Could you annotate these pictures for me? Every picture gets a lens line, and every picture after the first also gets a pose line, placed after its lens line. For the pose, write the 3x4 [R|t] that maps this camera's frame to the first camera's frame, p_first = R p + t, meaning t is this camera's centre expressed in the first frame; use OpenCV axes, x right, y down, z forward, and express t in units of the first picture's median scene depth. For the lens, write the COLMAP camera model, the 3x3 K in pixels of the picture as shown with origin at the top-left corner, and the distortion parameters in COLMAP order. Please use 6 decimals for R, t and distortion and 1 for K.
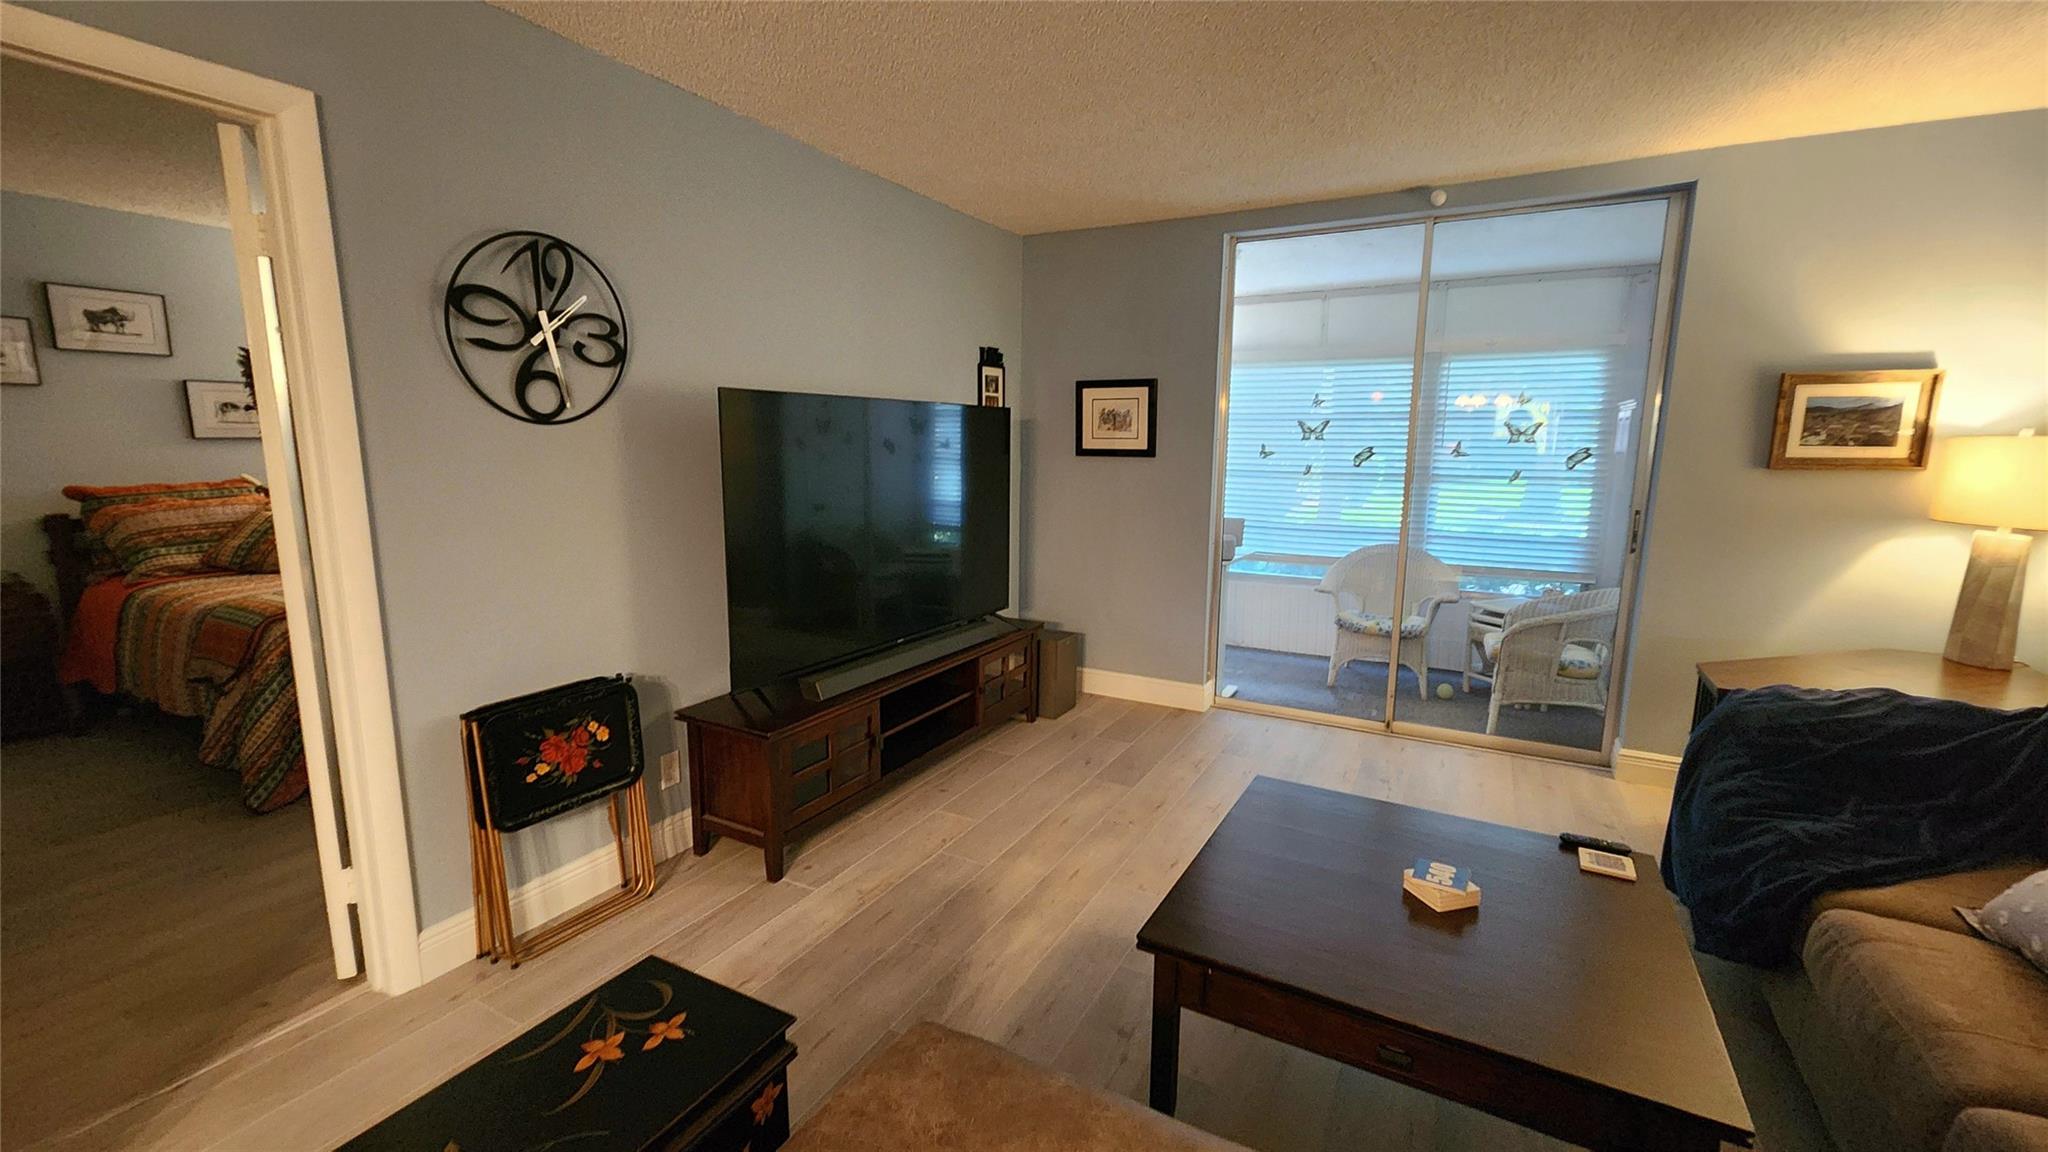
lens RADIAL K [[831.3, 0, 1039.1], [0, 831.3, 573.6], [0, 0, 1]] dist [0.005599, -0.003782]
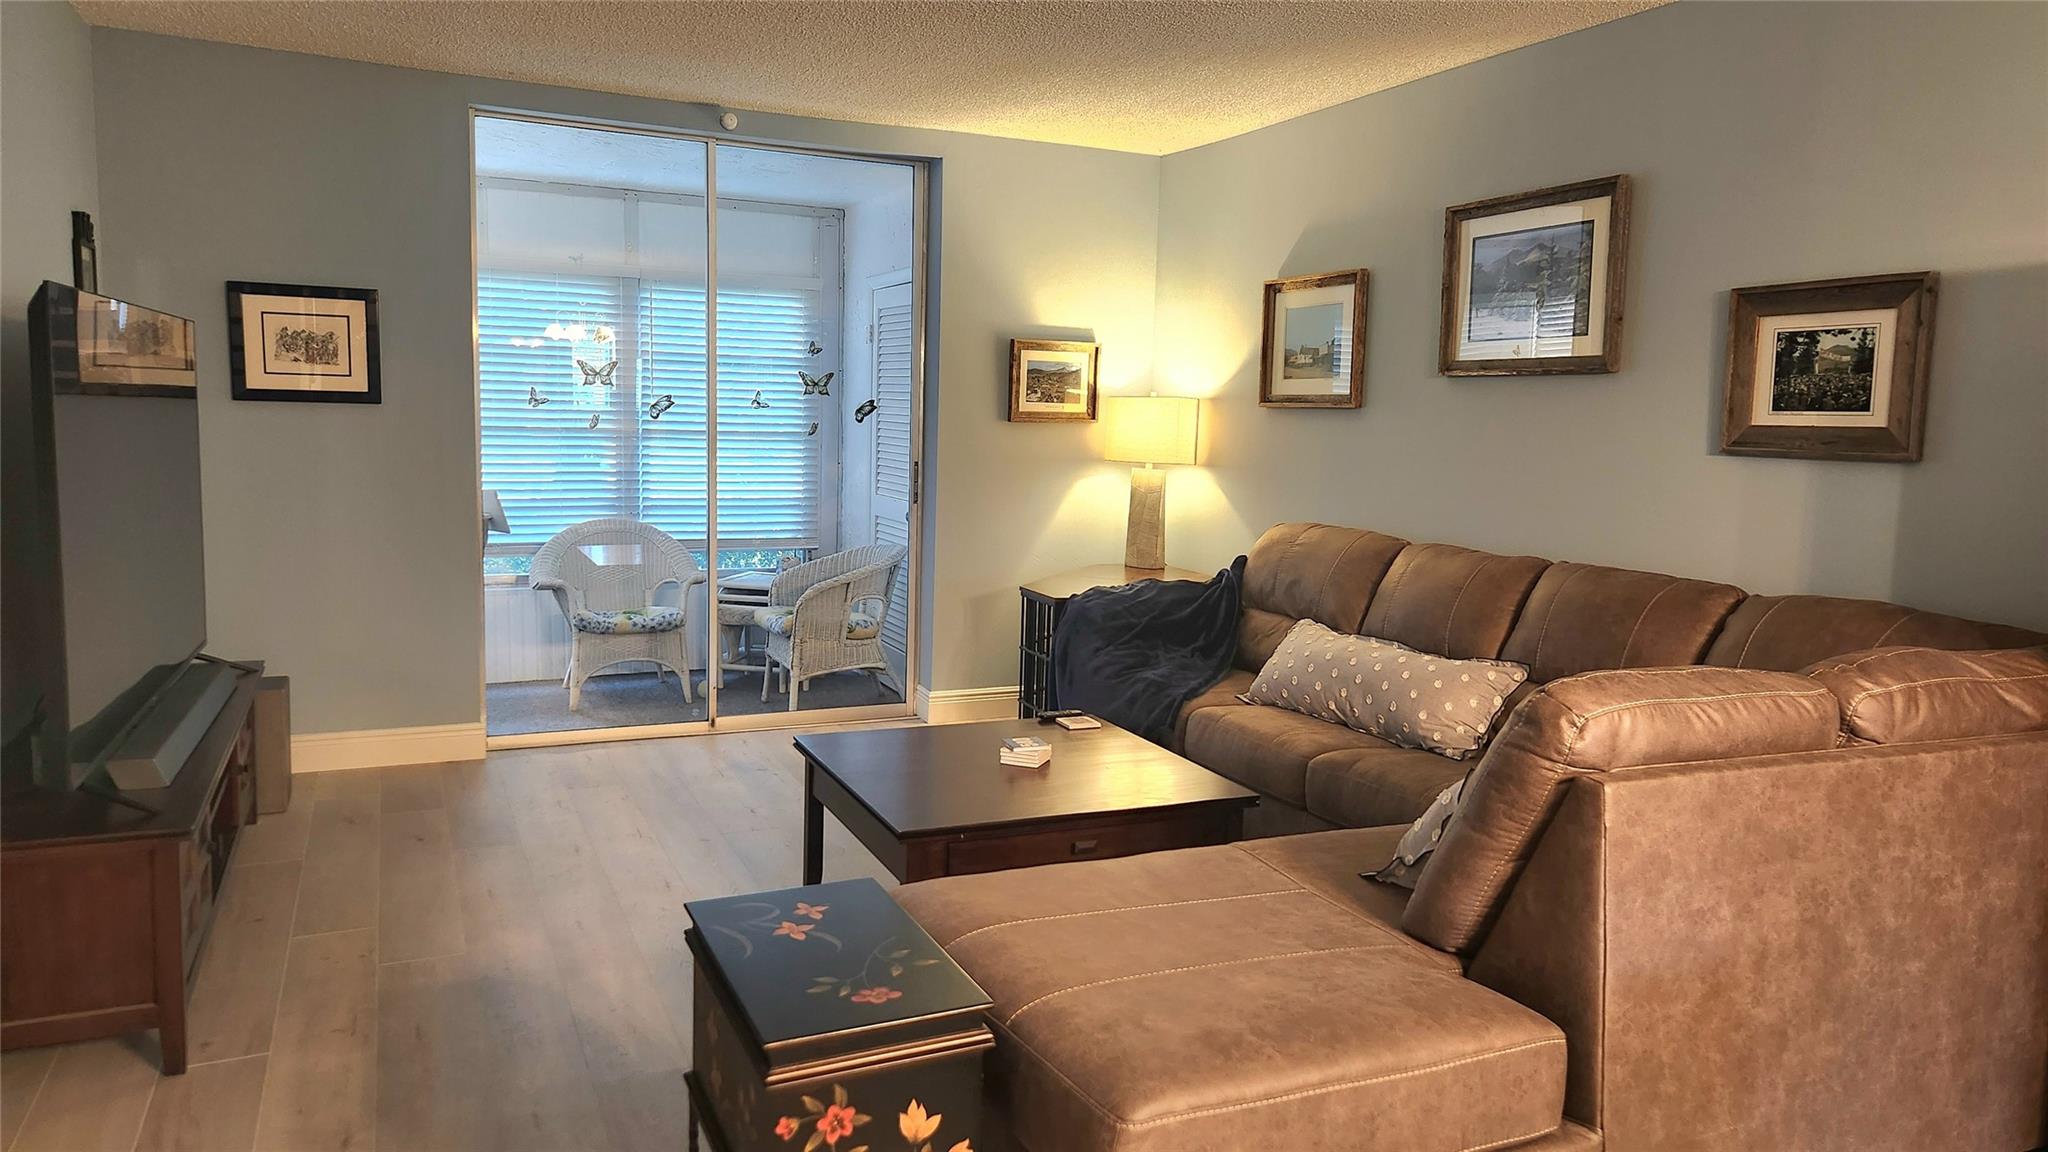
lens RADIAL K [[1377.4, 0, 1040.1], [0, 1377.4, 576.3], [0, 0, 1]] dist [0.060970, -0.047456]
pose [[0.586228, -0.089584, 0.805178, -0.641143], [0.105138, 0.993875, 0.034030, 0.025714], [-0.803295, 0.064706, 0.592056, -0.143006]]
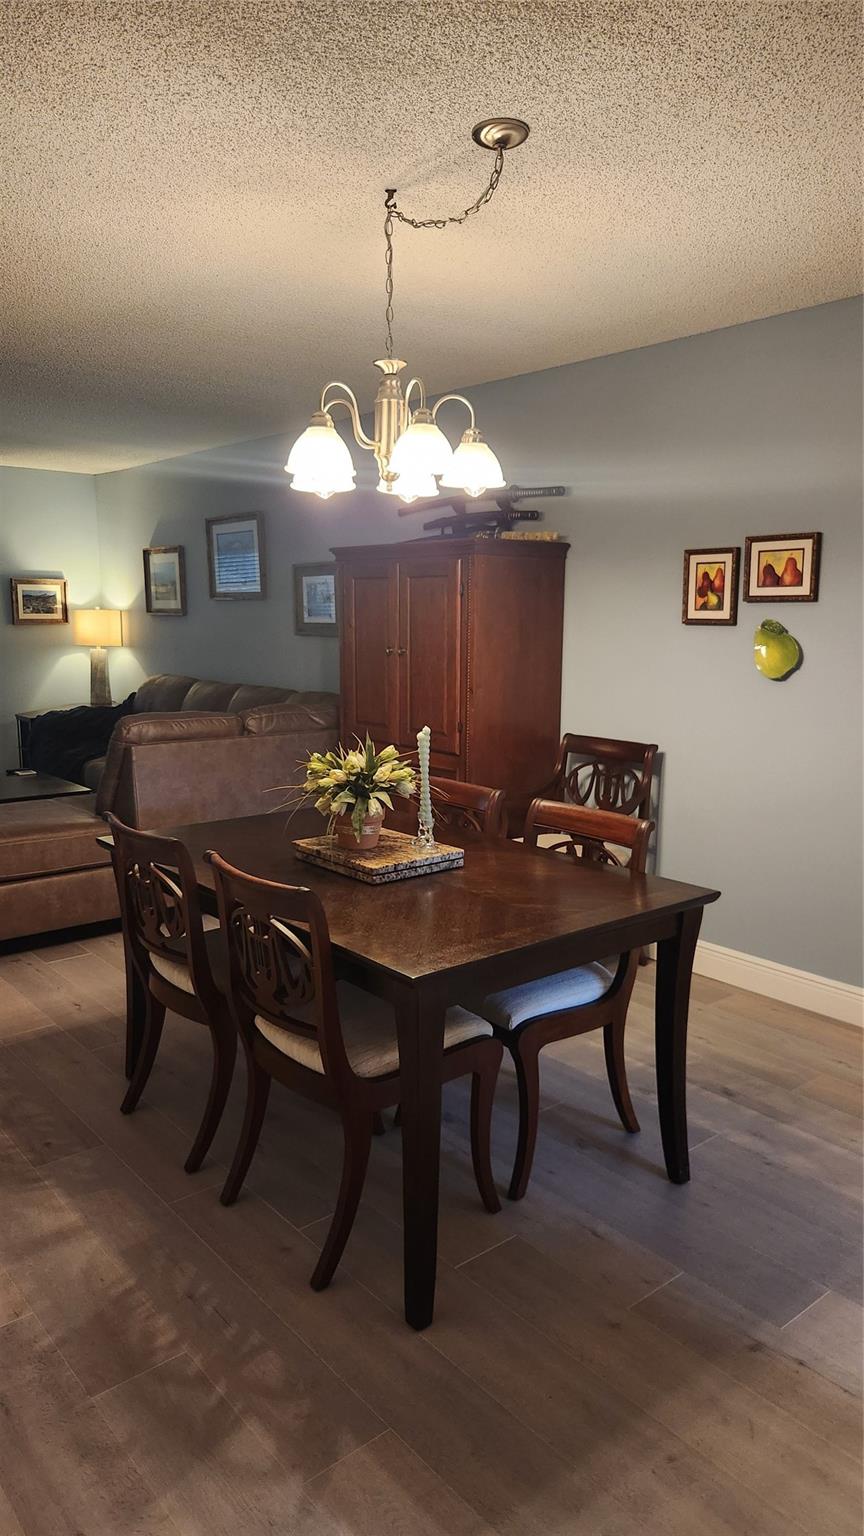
lens RADIAL K [[1033.1, 0, 437.7], [0, 1033.1, 782.7], [0, 0, 1]] dist [0.060970, -0.047456]
pose [[0.364201, -0.158569, 0.917722, -1.159743], [0.144389, 0.983098, 0.112564, 0.118283], [-0.920059, 0.091513, 0.380941, -0.902244]]
